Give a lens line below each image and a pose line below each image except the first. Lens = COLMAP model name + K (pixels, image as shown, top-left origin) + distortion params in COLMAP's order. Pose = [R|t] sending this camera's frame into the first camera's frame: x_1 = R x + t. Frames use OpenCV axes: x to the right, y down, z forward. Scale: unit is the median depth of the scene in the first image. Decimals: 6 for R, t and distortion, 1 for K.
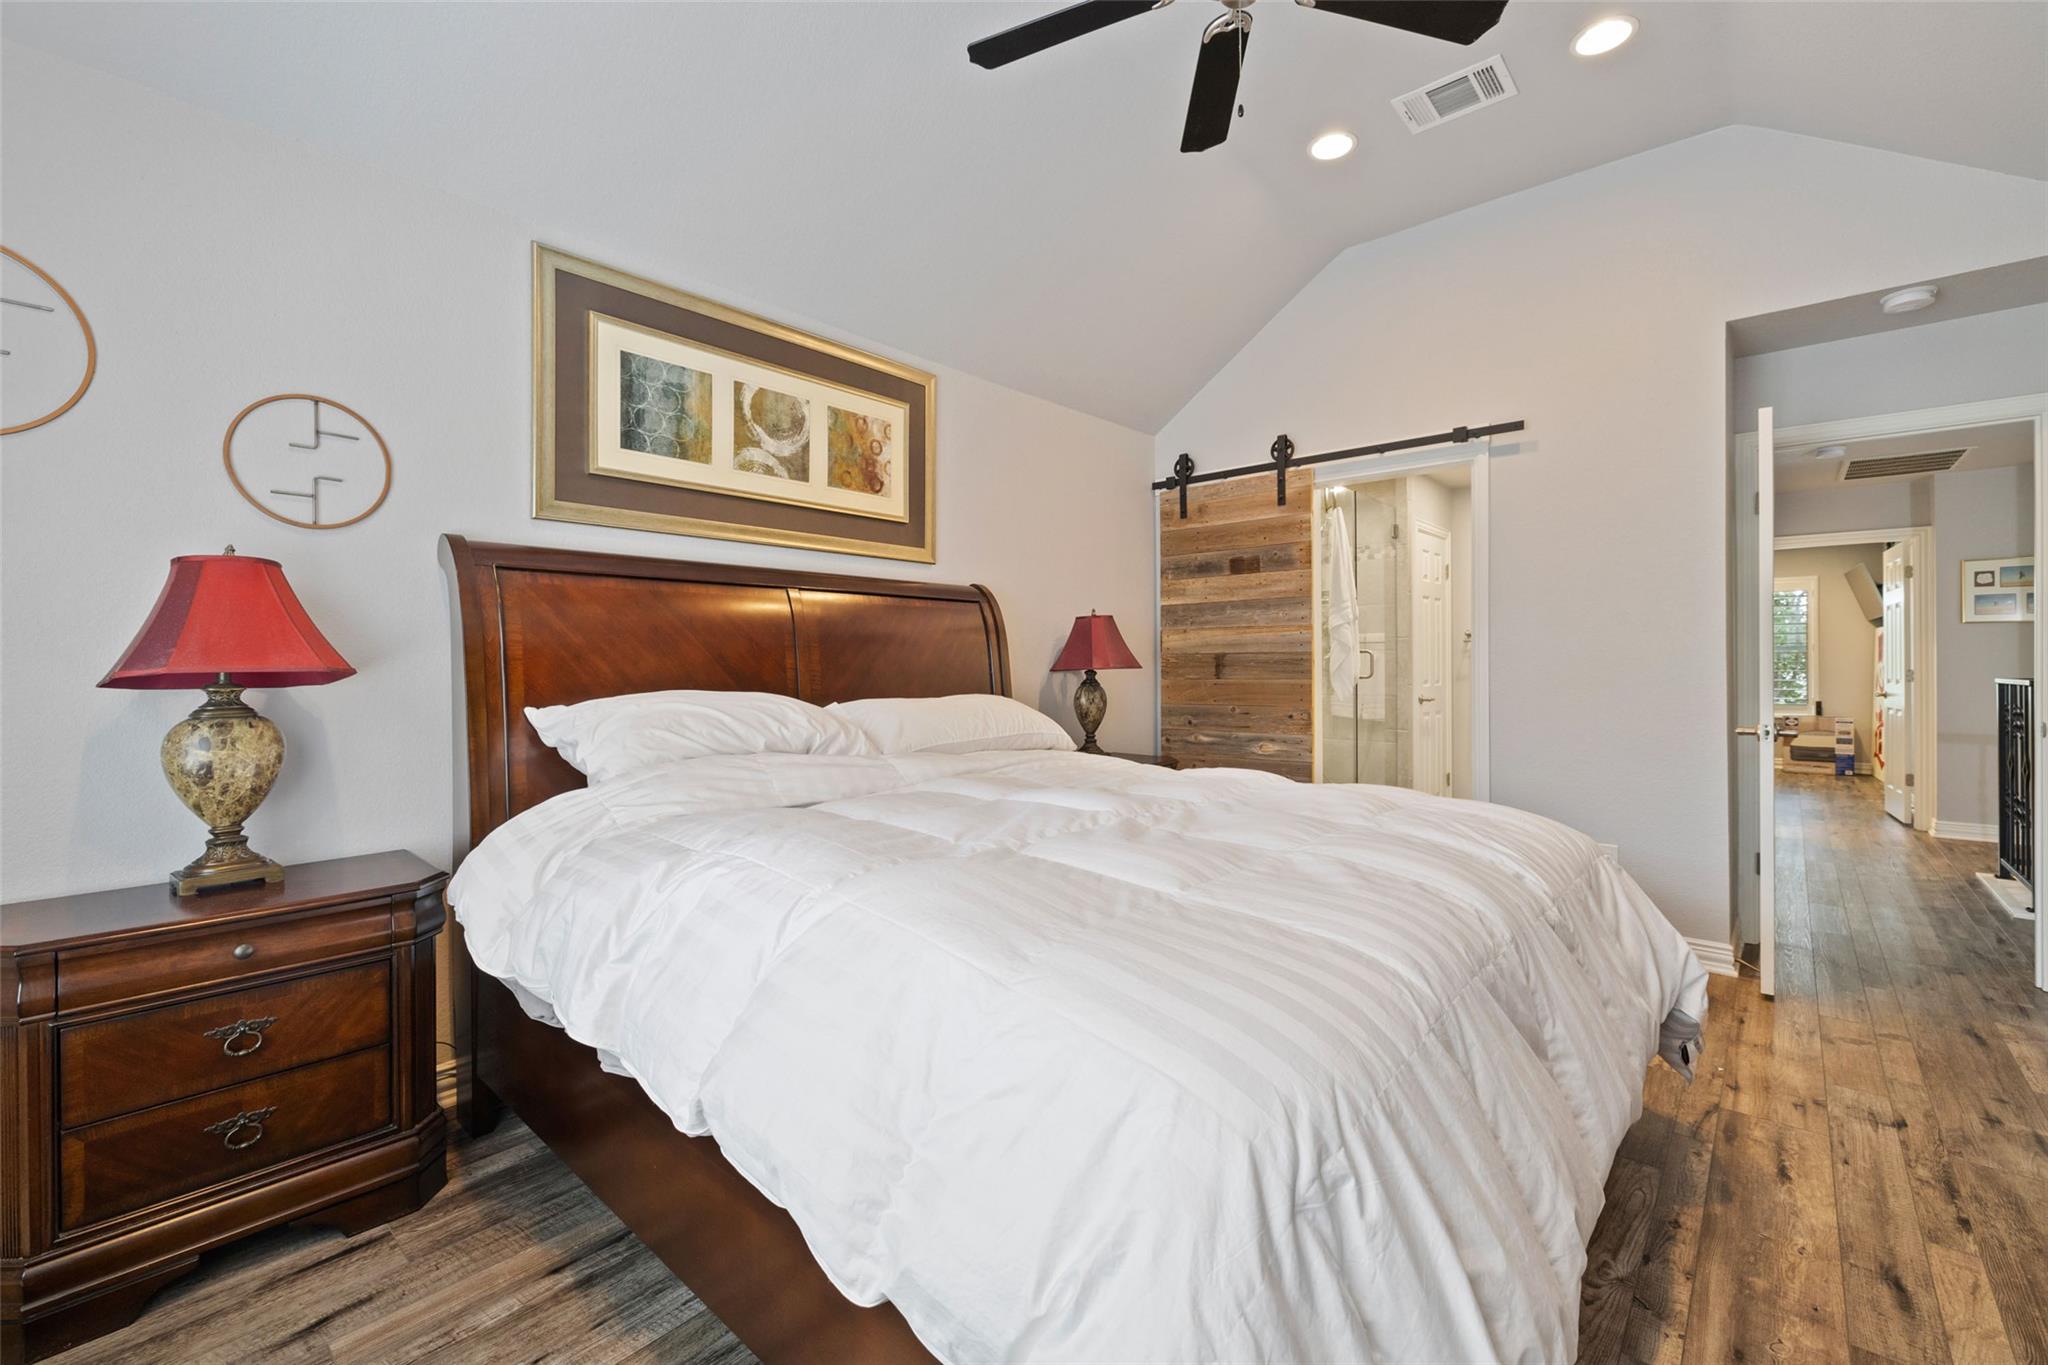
lens RADIAL K [[867.2, 0, 1020.4], [0, 867.2, 670.2], [0, 0, 1]] dist [0.002595, 0.000152]
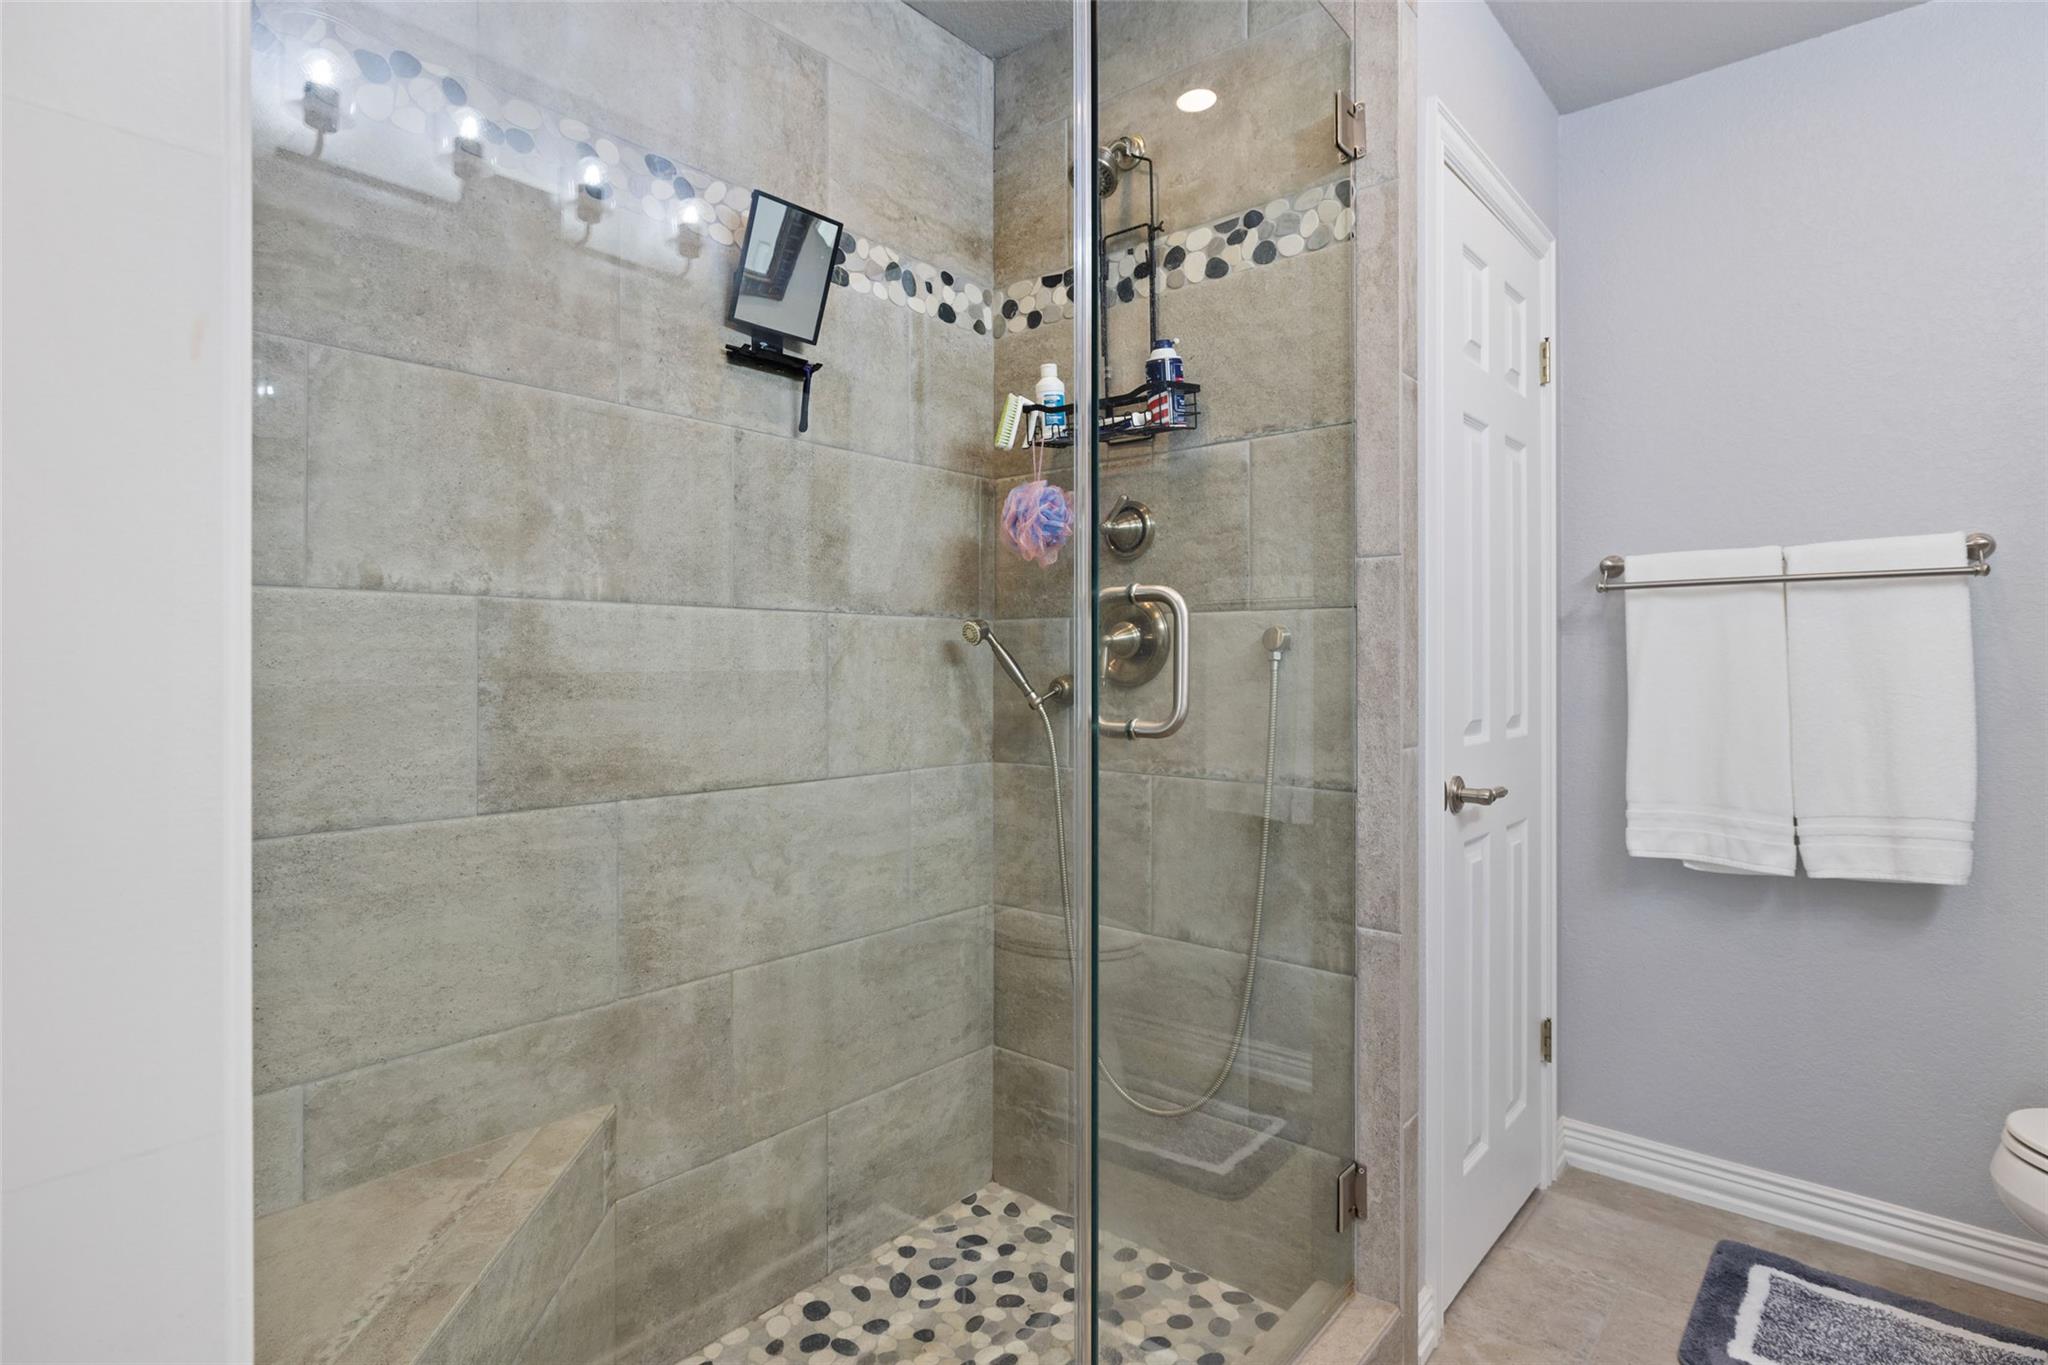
lens RADIAL K [[1034.5, 0, 1023.3], [0, 1034.5, 655.4], [0, 0, 1]] dist [-0.005329, 0.002403]
pose [[0.999905, 0.004742, 0.012919, 0.328839], [-0.004677, 0.999976, -0.005086, -0.005910], [-0.012943, 0.005025, 0.999904, 0.691013]]
